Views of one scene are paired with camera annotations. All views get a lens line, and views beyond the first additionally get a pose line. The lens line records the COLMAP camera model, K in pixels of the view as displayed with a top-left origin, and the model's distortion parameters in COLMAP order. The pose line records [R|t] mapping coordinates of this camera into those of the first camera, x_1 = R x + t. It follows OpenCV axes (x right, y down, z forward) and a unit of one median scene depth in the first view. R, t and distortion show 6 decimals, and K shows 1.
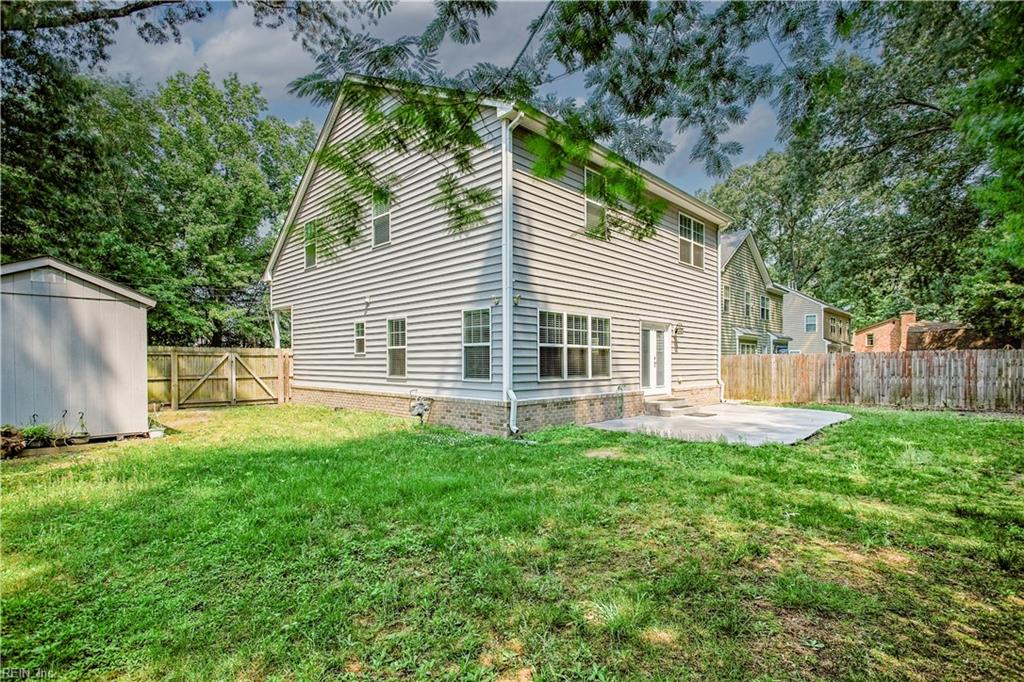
lens RADIAL K [[496.5, 0, 514.0], [0, 496.5, 357.0], [0, 0, 1]] dist [0.000818, 0.000063]
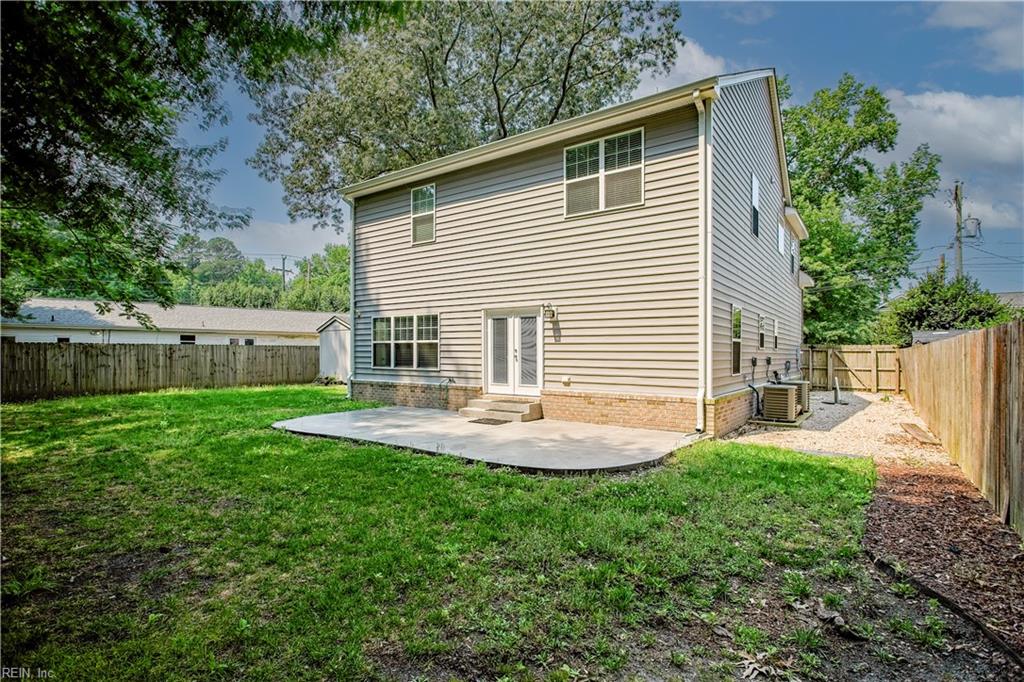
lens RADIAL K [[496.5, 0, 514.0], [0, 496.5, 357.0], [0, 0, 1]] dist [0.000818, 0.000063]
pose [[0.151923, 0.002664, -0.988389, 1.332787], [0.002598, 0.999992, 0.003095, 0.012412], [0.988389, -0.003038, 0.151915, 1.048273]]
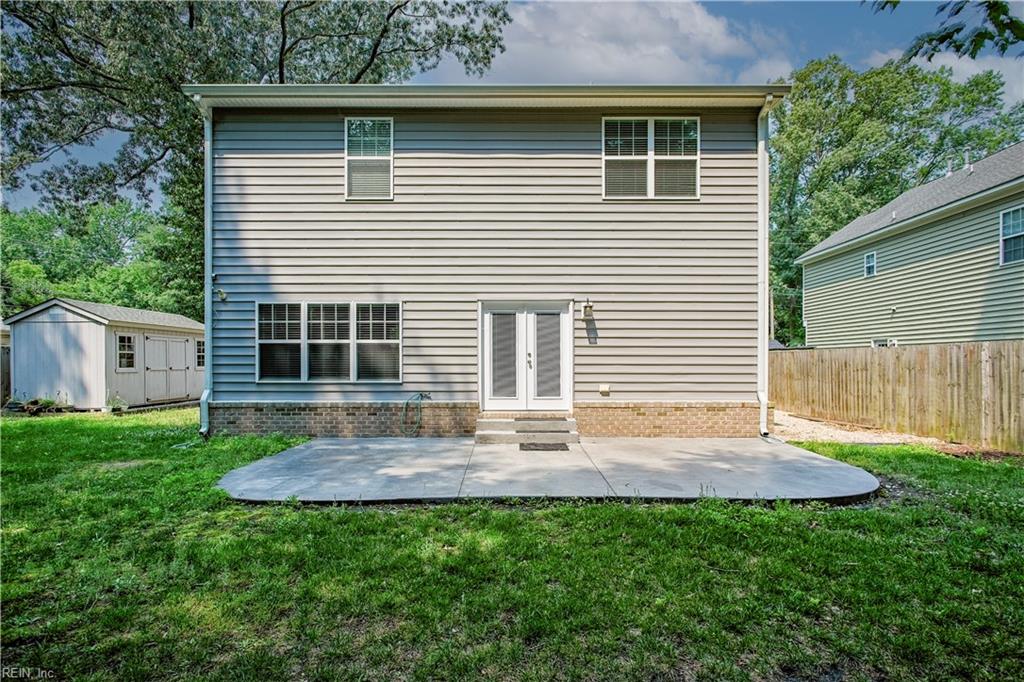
lens RADIAL K [[513.6, 0, 513.1], [0, 513.6, 359.6], [0, 0, 1]] dist [-0.001186, 0.000011]
pose [[0.692107, -0.003777, -0.721785, 0.920654], [0.008314, 0.999962, 0.002740, 0.008006], [0.721747, -0.007897, 0.692112, 0.612546]]
